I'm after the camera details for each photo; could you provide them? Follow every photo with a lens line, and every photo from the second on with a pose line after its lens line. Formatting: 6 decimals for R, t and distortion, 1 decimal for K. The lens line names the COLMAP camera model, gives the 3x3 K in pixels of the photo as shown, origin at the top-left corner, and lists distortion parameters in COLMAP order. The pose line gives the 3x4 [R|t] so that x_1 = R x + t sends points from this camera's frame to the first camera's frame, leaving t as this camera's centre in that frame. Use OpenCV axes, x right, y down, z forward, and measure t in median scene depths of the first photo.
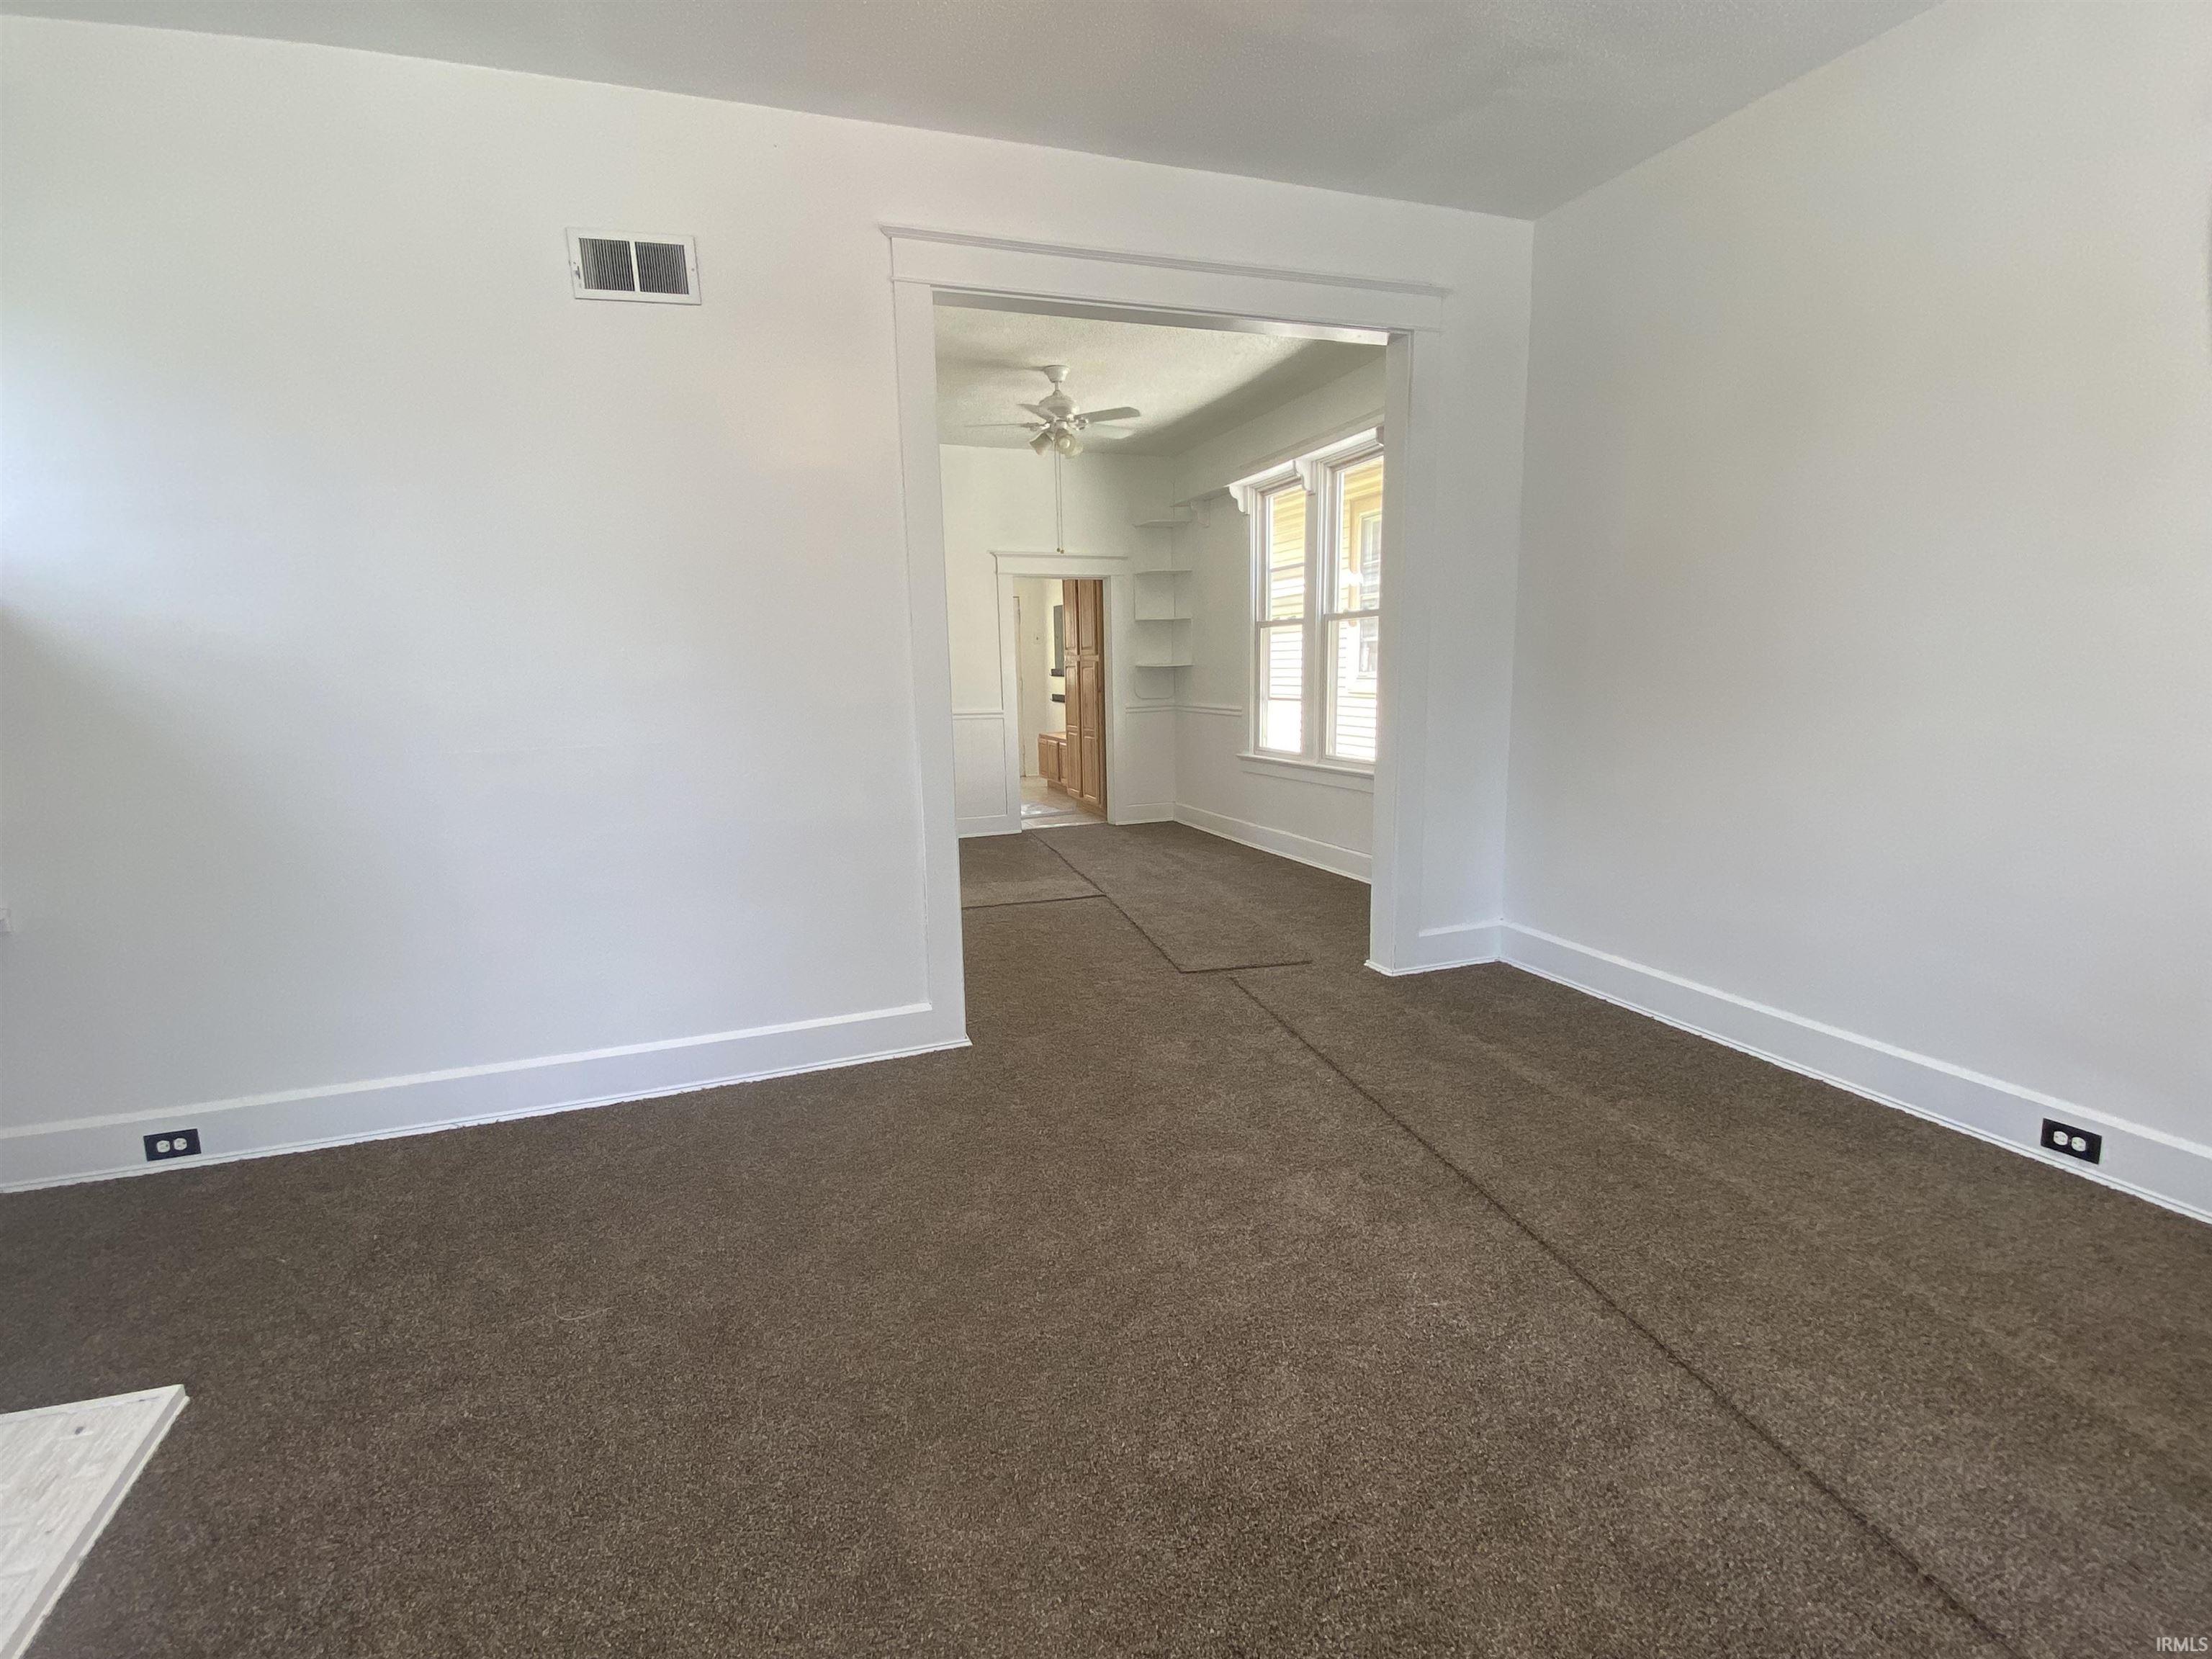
lens RADIAL K [[1080.2, 0, 1104.5], [0, 1080.2, 819.6], [0, 0, 1]] dist [0.092108, -0.074571]
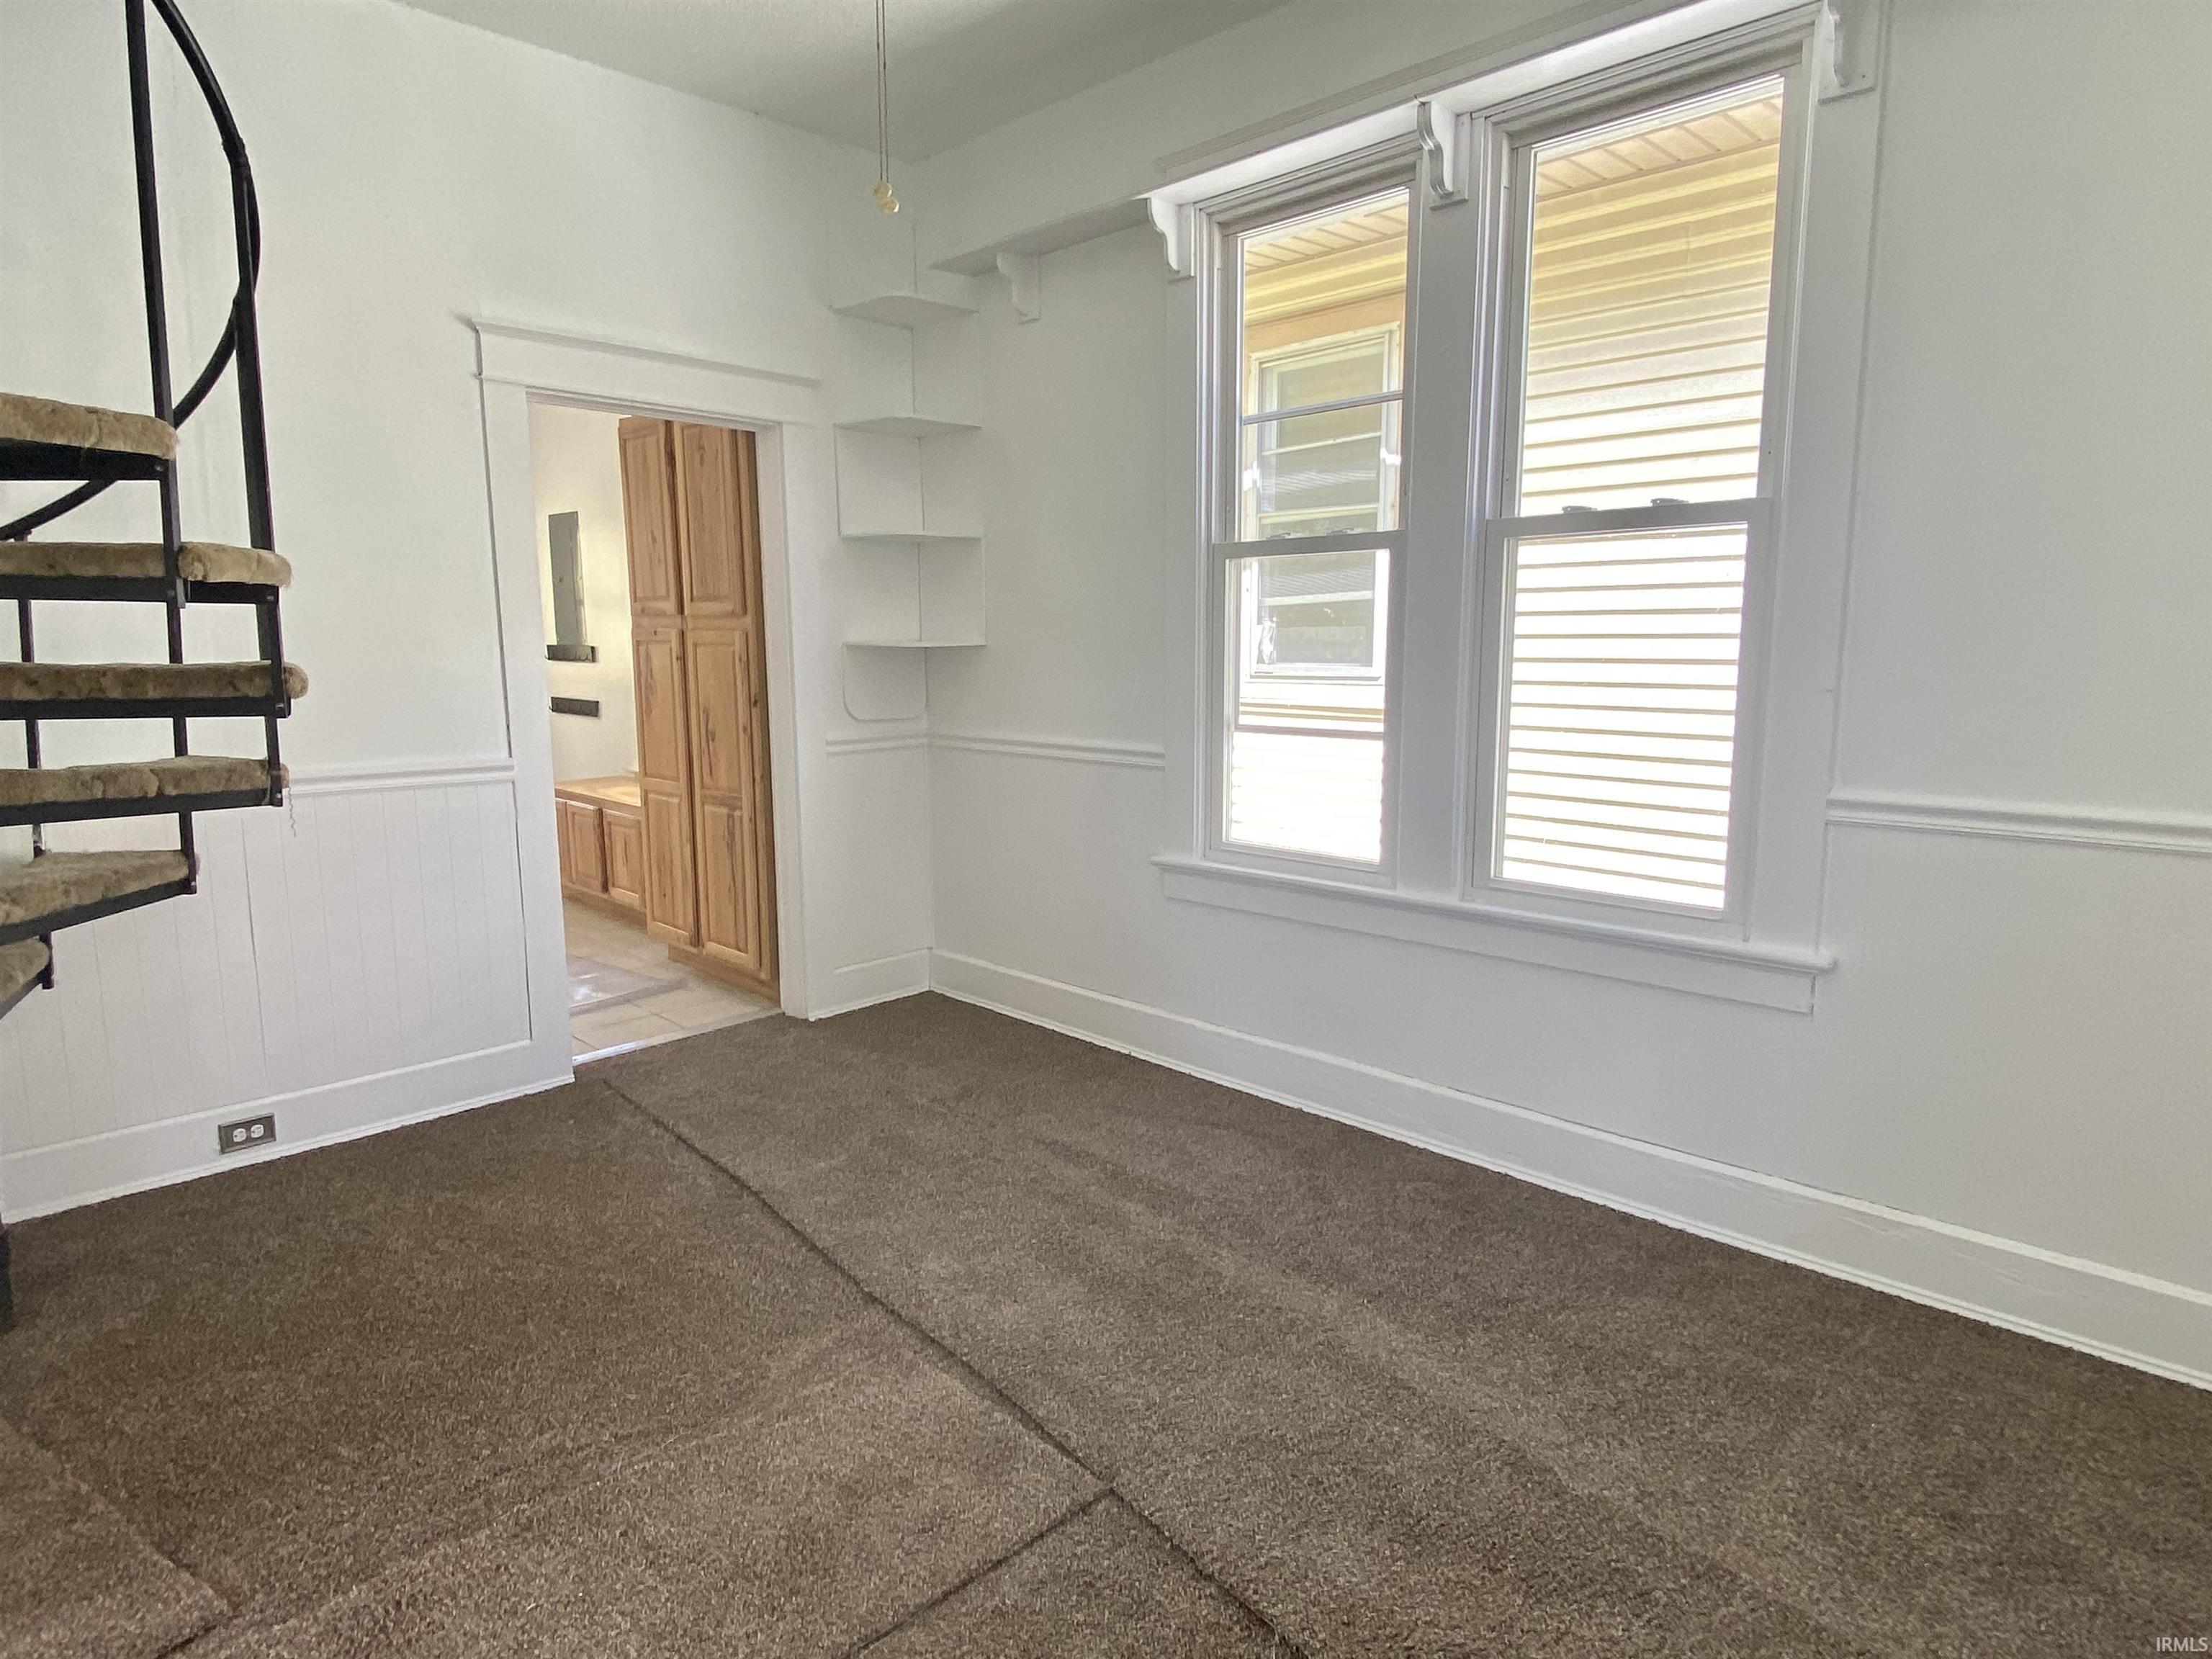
lens RADIAL K [[1268.9, 0, 1094.3], [0, 1268.9, 819.4], [0, 0, 1]] dist [0.062217, -0.047446]
pose [[0.907310, -0.044427, 0.418108, -0.095356], [0.046070, 0.998919, 0.006168, -0.072282], [-0.417931, 0.013666, 0.908376, 0.510585]]
